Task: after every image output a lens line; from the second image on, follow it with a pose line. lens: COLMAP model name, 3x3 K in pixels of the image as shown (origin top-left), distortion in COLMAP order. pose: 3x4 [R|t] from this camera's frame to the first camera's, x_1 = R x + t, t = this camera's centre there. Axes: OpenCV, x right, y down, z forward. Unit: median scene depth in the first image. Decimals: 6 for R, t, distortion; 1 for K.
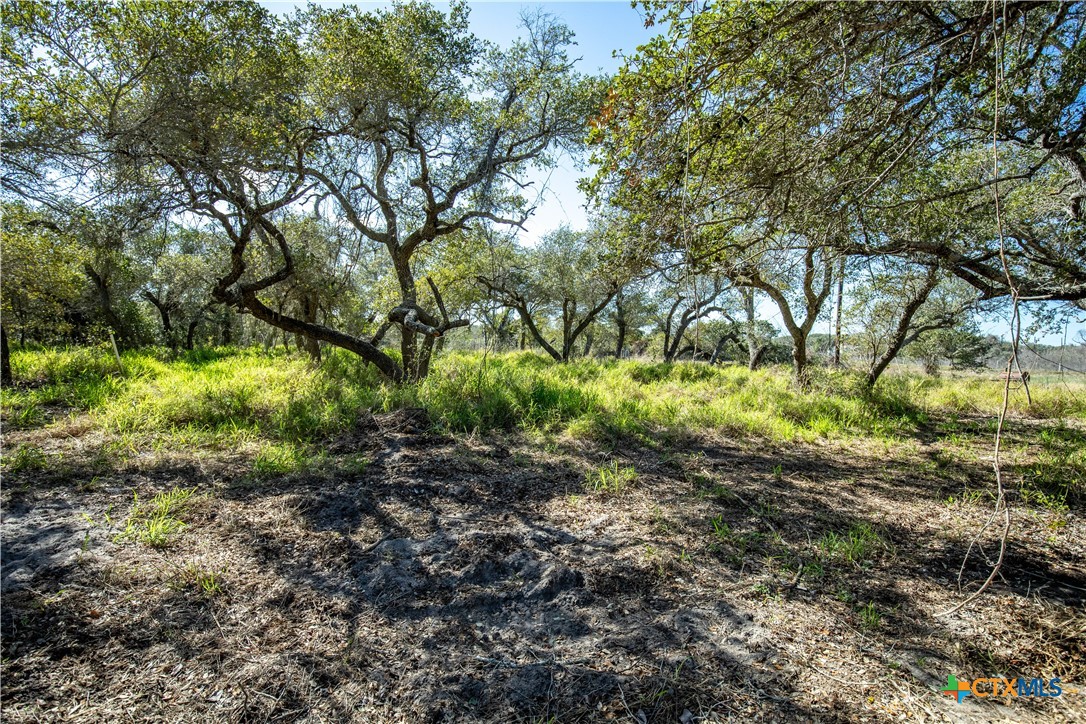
lens RADIAL K [[560.6, 0, 548.7], [0, 560.6, 367.7], [0, 0, 1]] dist [0.003809, -0.000005]
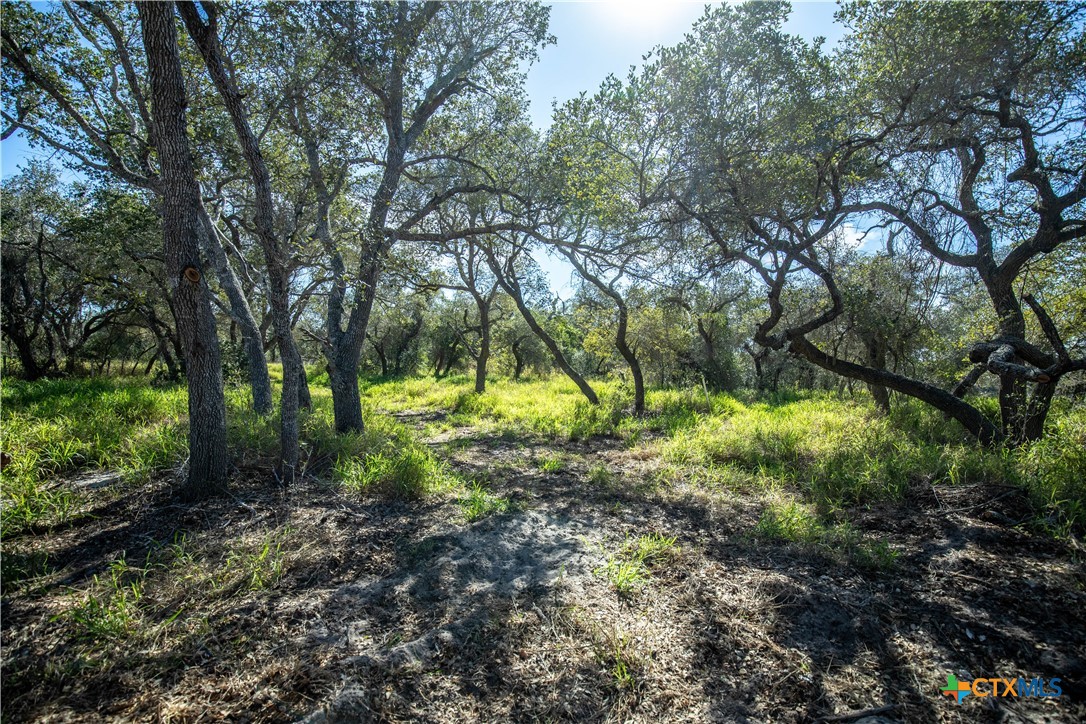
lens RADIAL K [[498.5, 0, 544.3], [0, 498.5, 368.9], [0, 0, 1]] dist [-0.020442, 0.002084]
pose [[0.512532, -0.013066, -0.858569, -0.005110], [-0.055405, 0.997297, -0.048252, -0.008183], [0.856879, 0.072300, 0.510423, 0.138859]]
